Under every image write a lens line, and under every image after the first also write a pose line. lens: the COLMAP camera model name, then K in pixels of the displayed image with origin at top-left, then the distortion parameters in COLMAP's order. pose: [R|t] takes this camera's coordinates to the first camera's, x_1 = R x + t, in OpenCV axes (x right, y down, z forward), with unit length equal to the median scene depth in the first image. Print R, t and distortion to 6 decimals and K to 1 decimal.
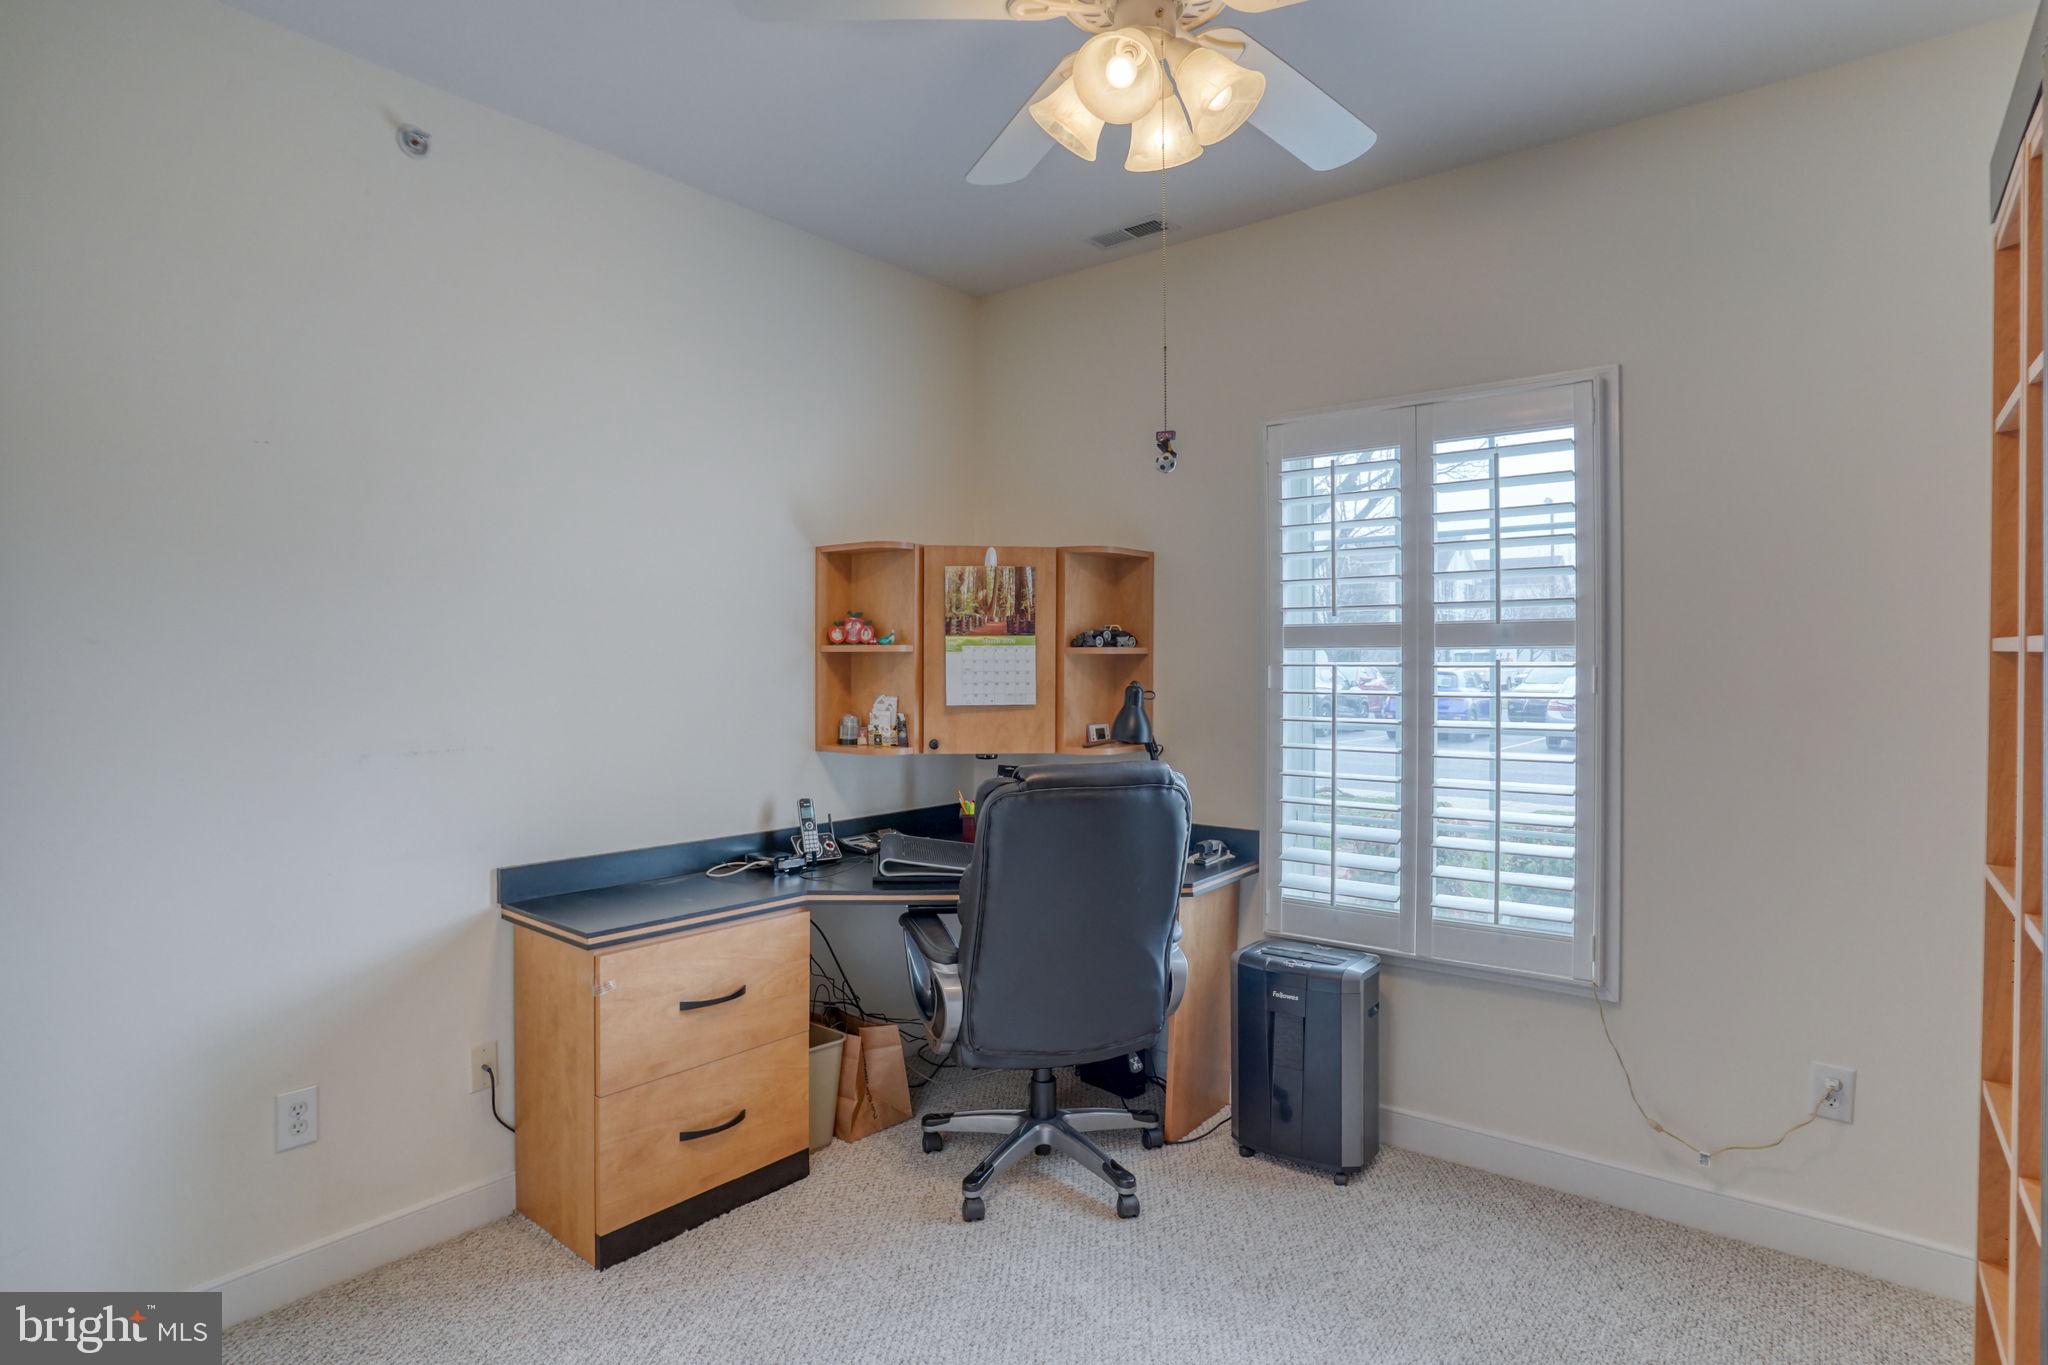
lens RADIAL K [[1020.2, 0, 1017.9], [0, 1020.2, 683.7], [0, 0, 1]] dist [-0.074706, 0.040019]
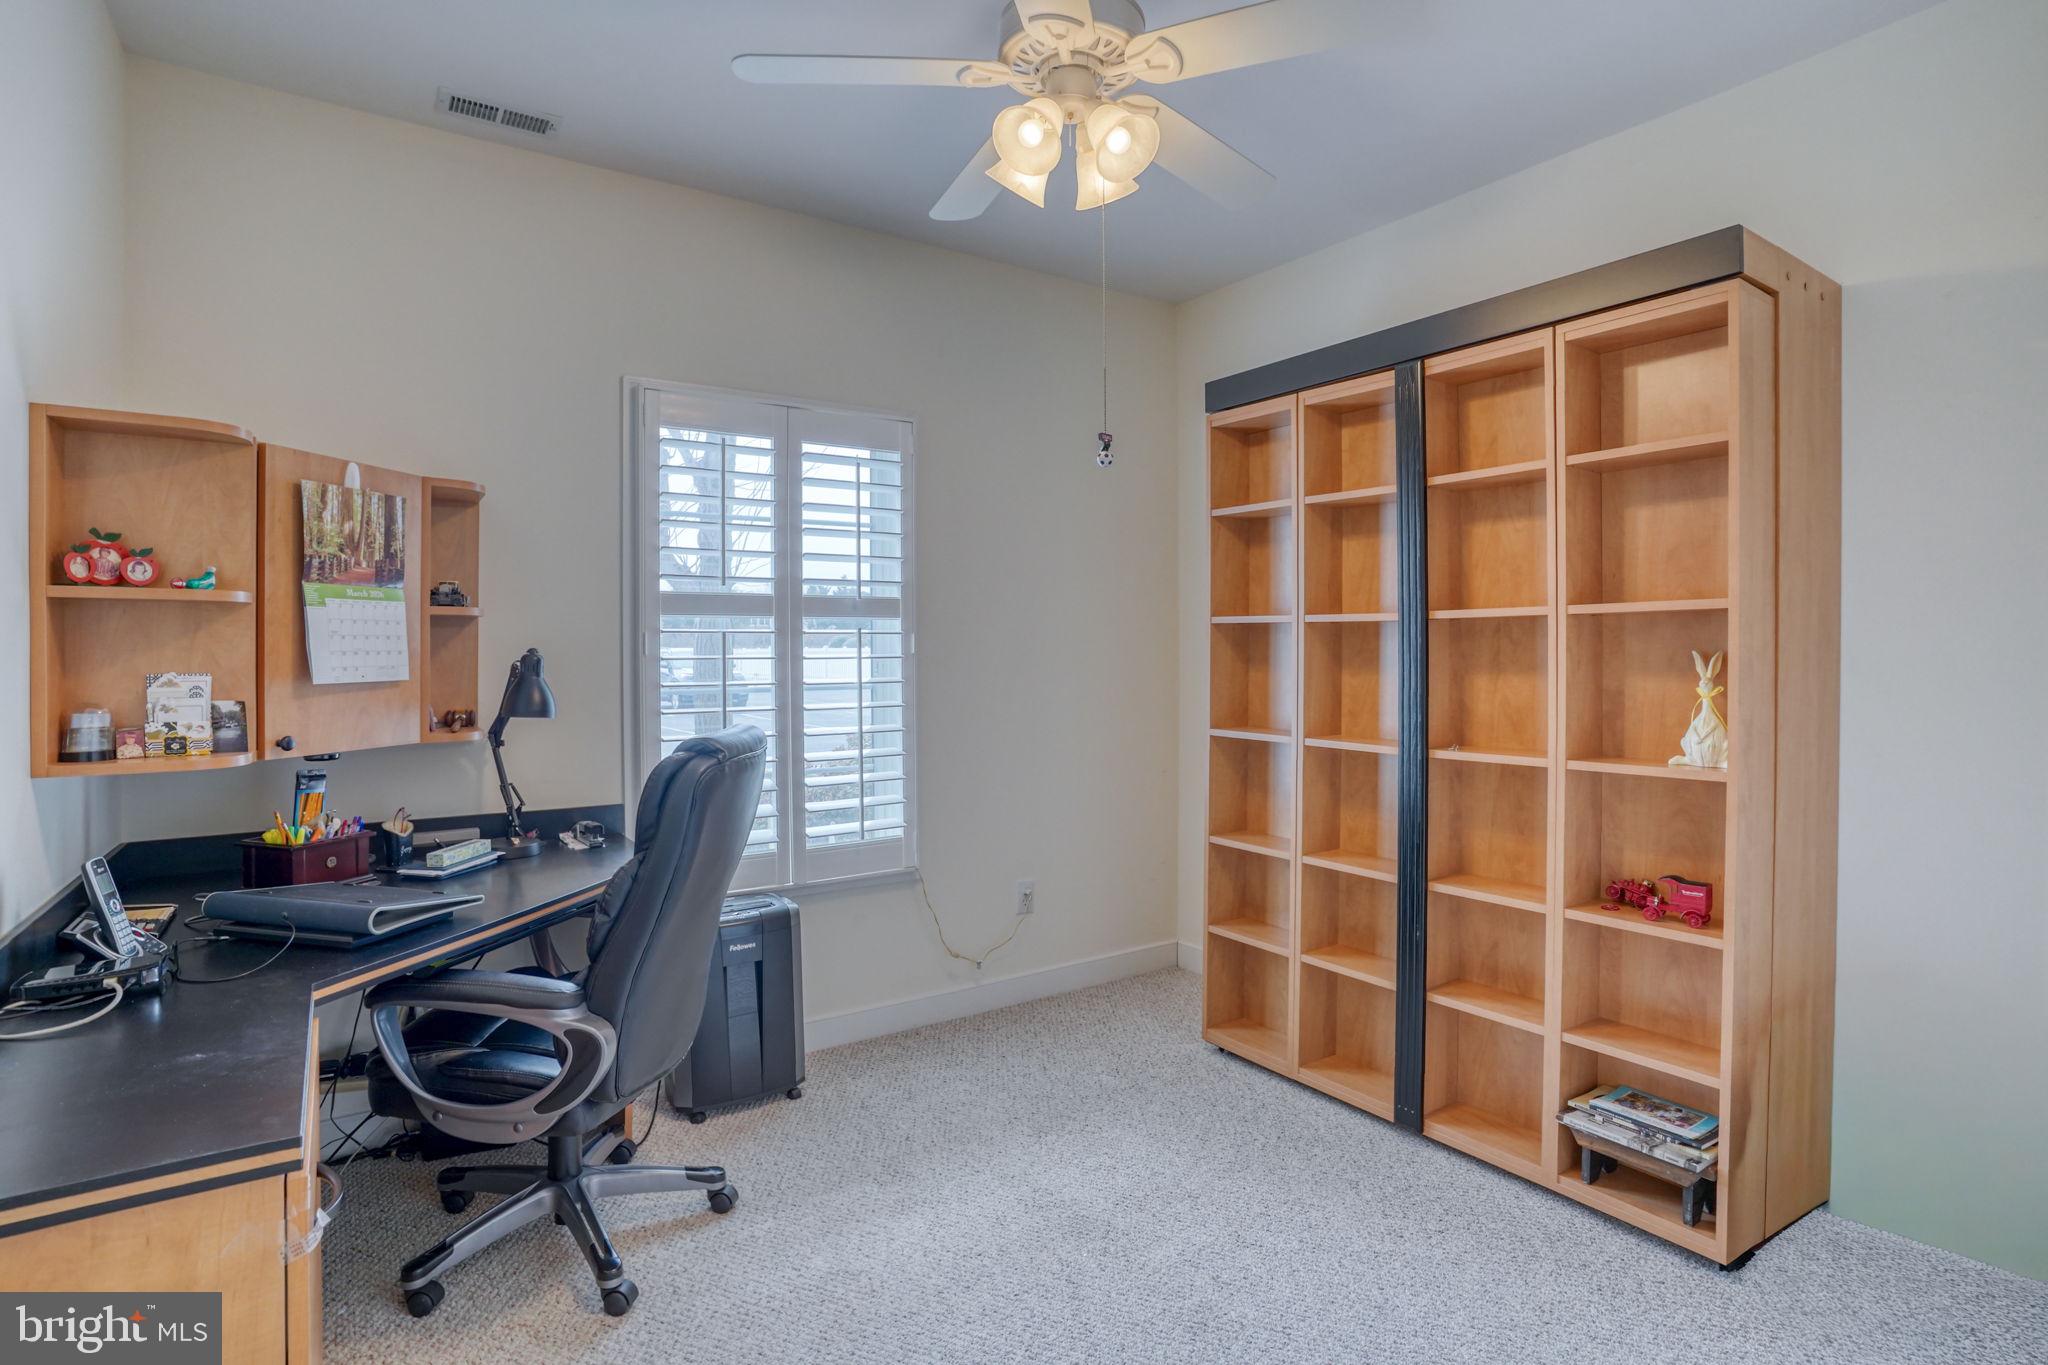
lens RADIAL K [[1020.2, 0, 1017.9], [0, 1020.2, 683.7], [0, 0, 1]] dist [-0.074706, 0.040019]
pose [[0.314750, -0.028891, 0.948735, -0.548393], [0.028755, 0.999368, 0.020894, 0.020617], [-0.948739, 0.020705, 0.315382, 0.341628]]
